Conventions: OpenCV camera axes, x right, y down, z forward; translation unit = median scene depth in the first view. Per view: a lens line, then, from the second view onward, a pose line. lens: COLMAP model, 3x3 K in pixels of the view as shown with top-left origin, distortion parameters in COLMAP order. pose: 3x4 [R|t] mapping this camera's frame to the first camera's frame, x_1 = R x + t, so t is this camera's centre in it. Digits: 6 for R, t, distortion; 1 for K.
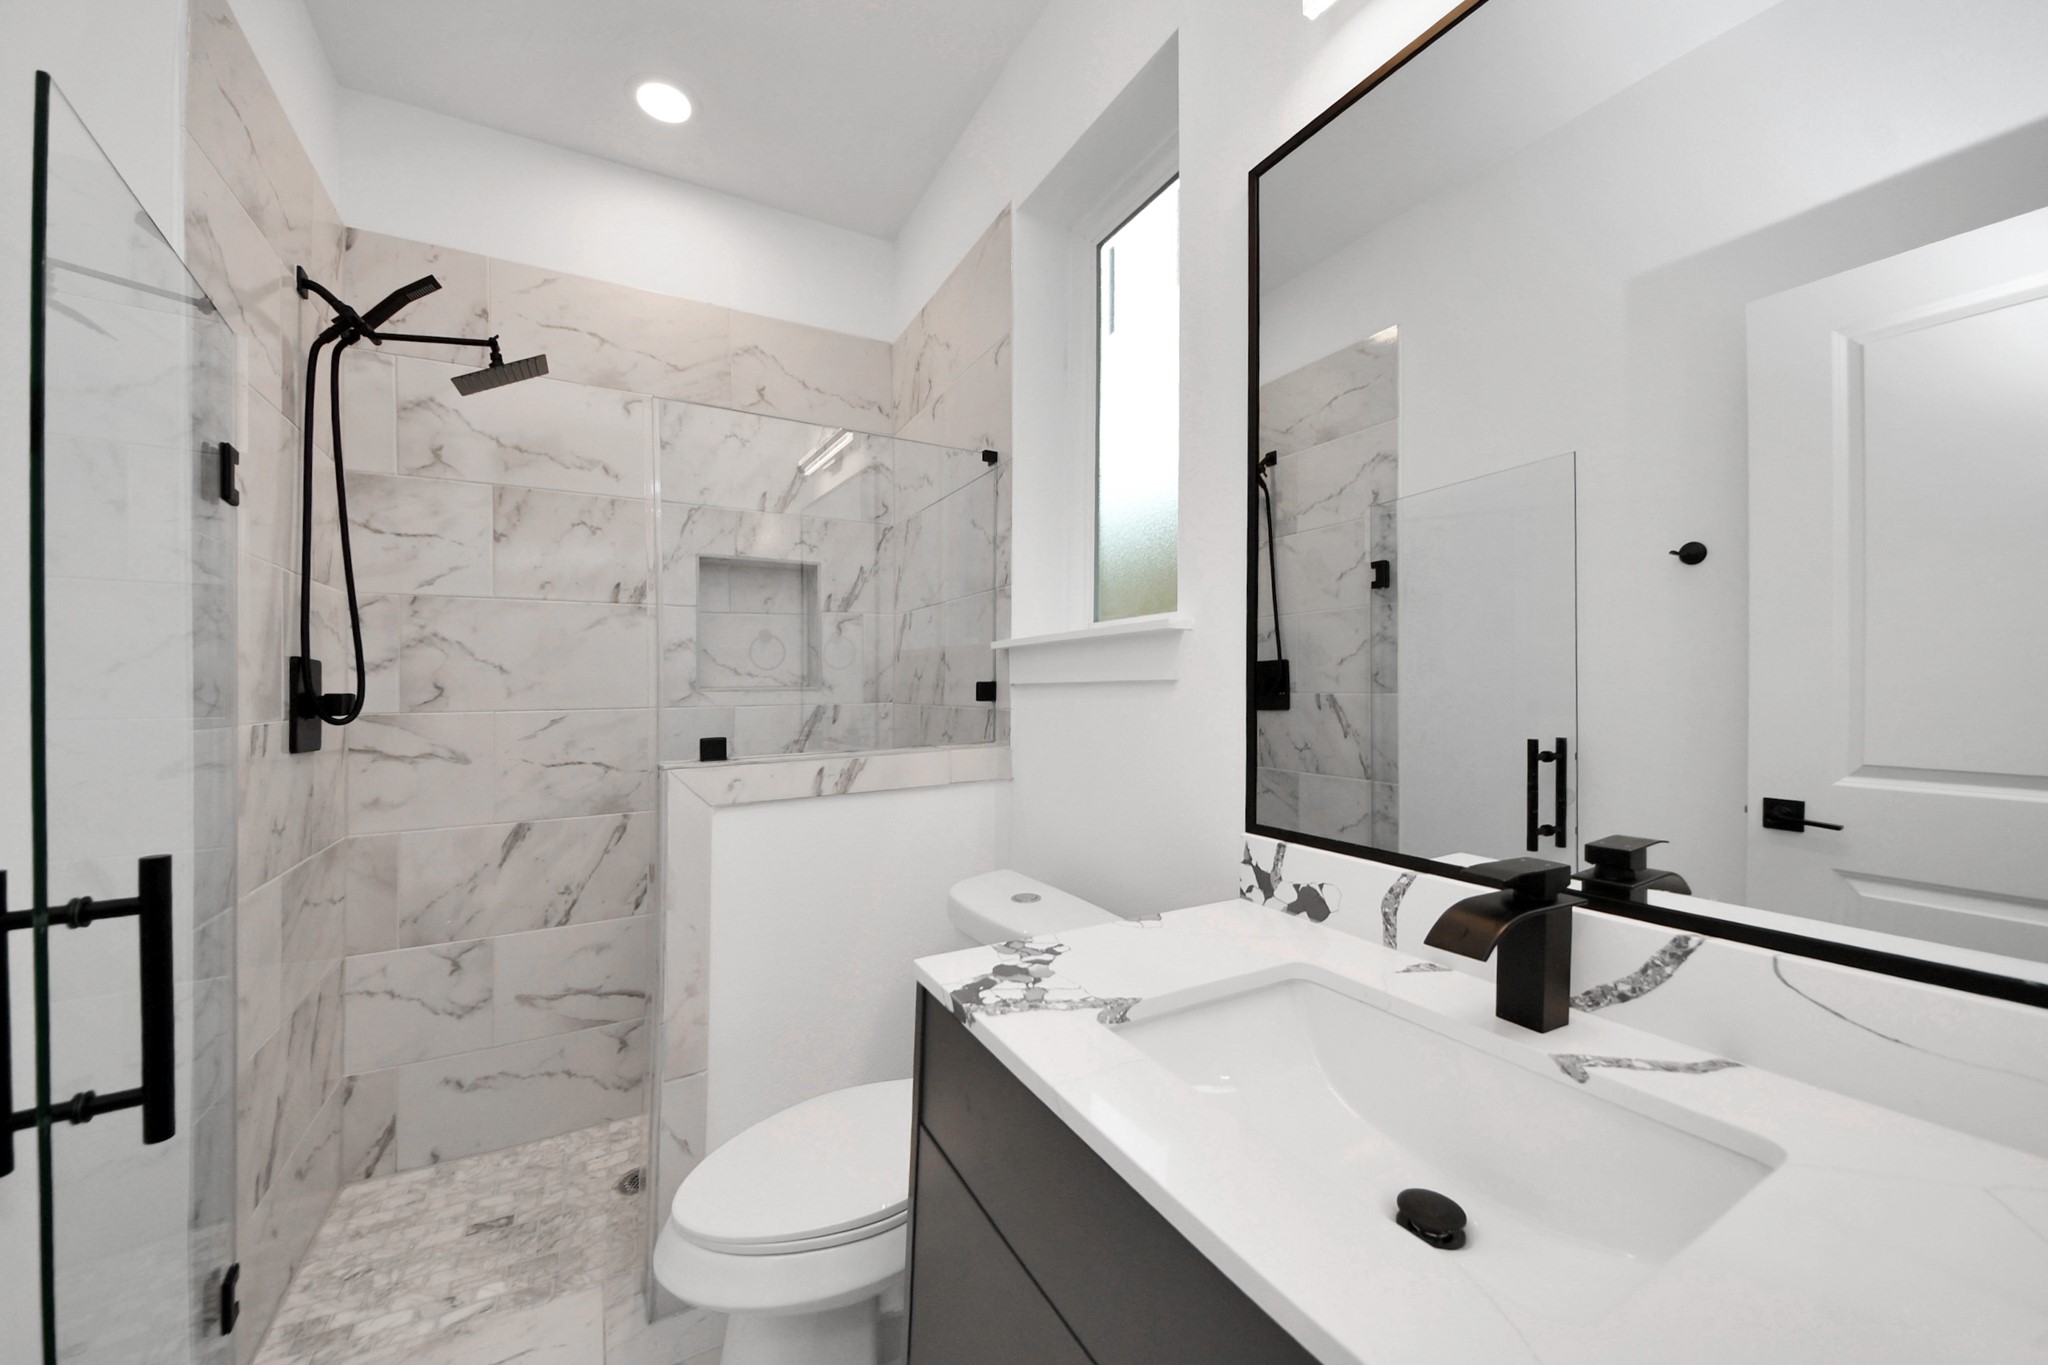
lens RADIAL K [[755.2, 0, 1024.0], [0, 755.2, 682.5], [0, 0, 1]] dist [0.010590, -0.000036]
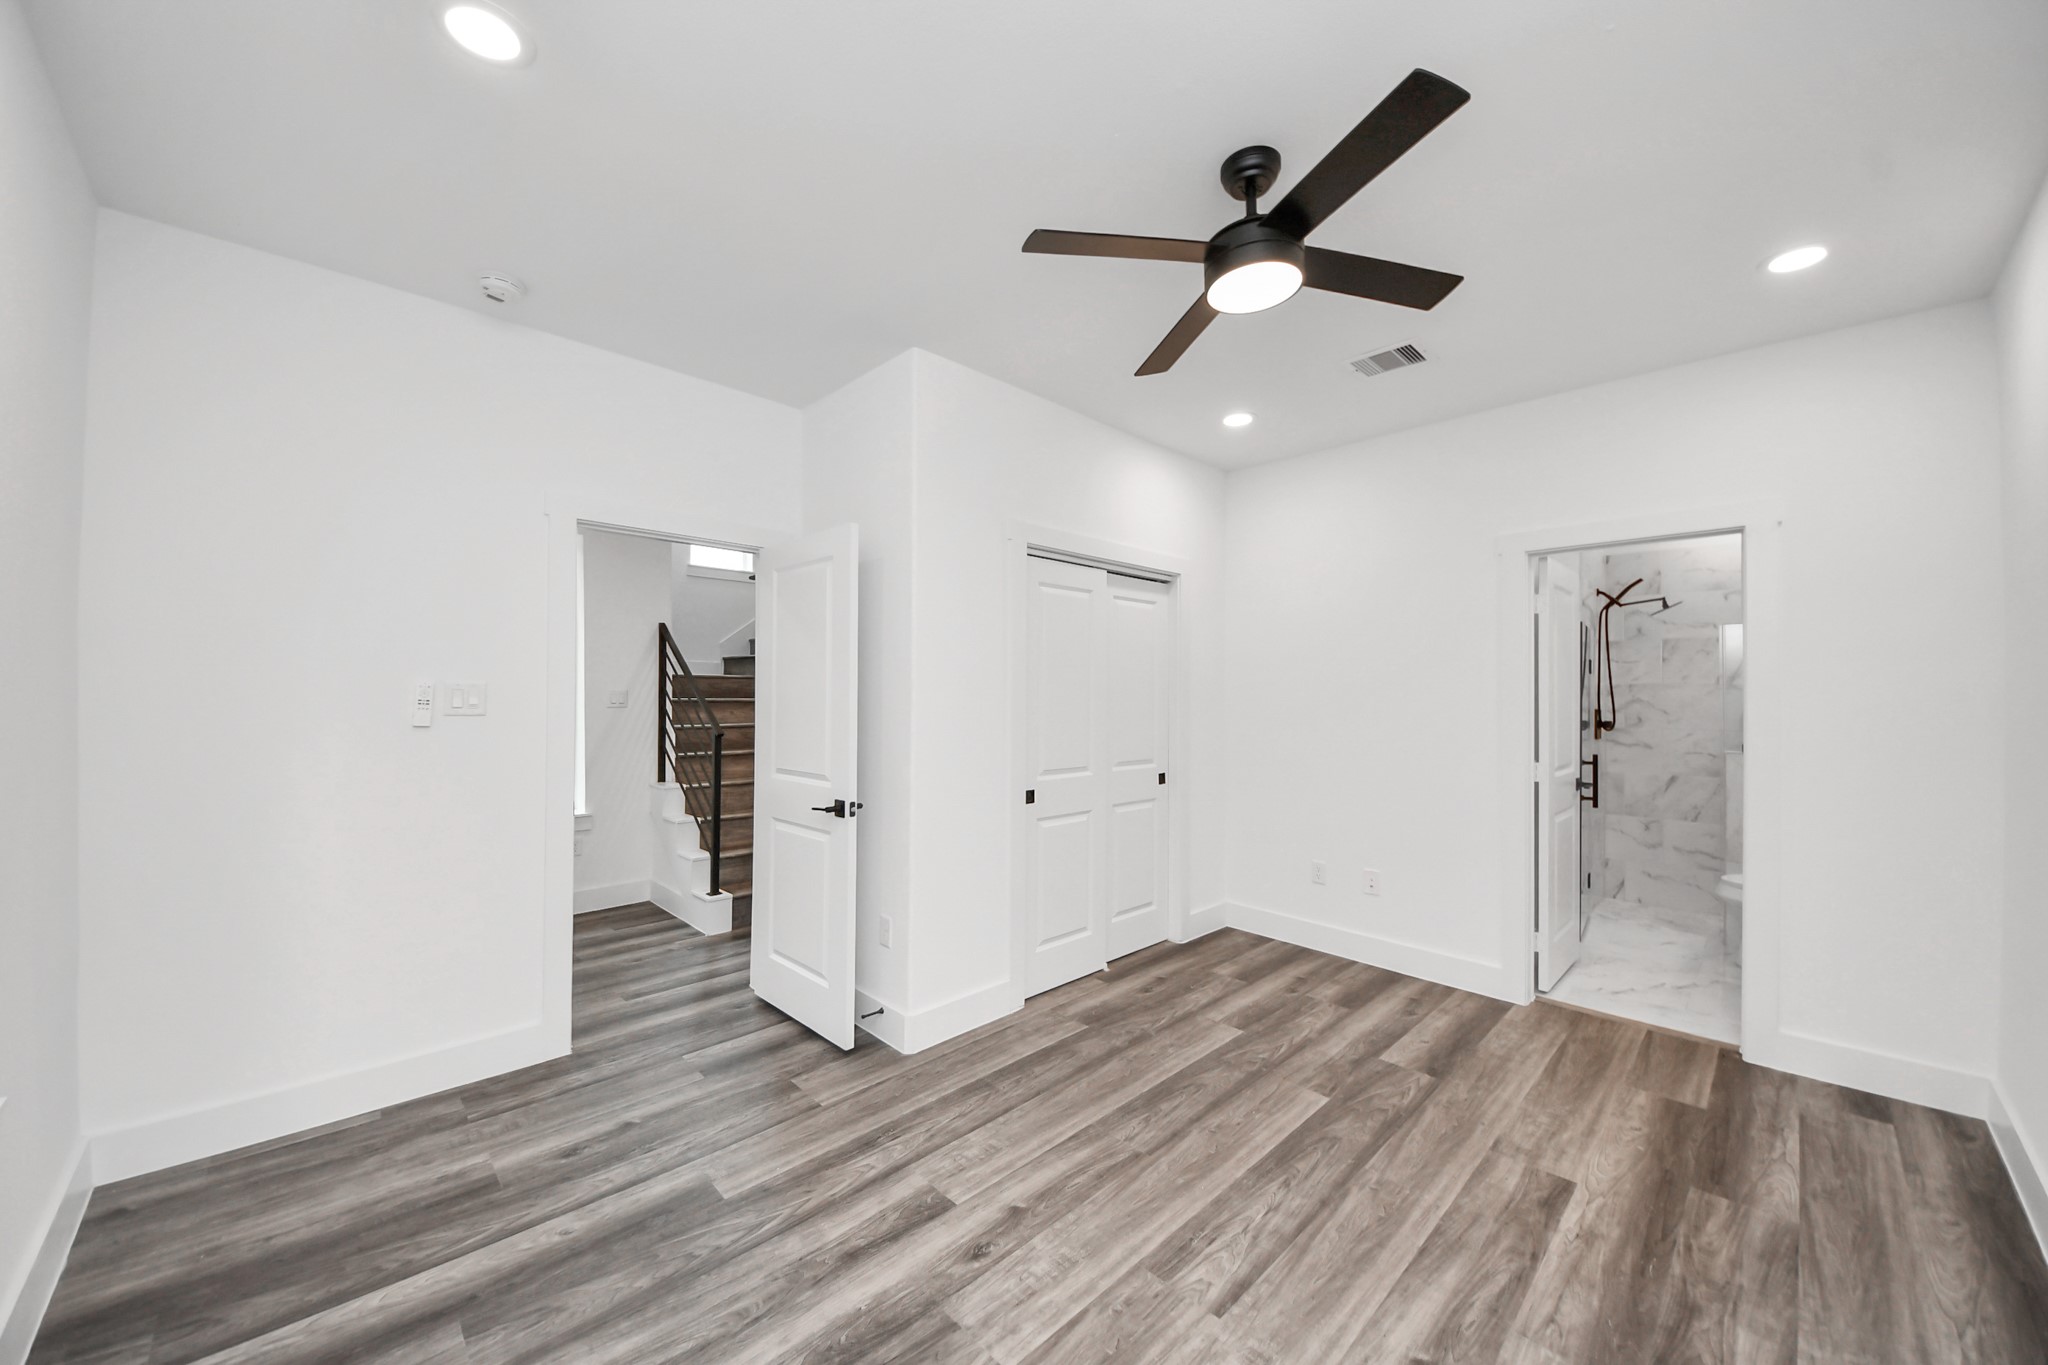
lens RADIAL K [[755.2, 0, 1024.0], [0, 755.2, 682.5], [0, 0, 1]] dist [0.010590, -0.000036]
pose [[0.257004, -0.004529, -0.966400, 1.247705], [-0.003633, 0.999977, -0.005653, -0.098407], [0.966403, 0.004964, 0.256982, -1.767356]]
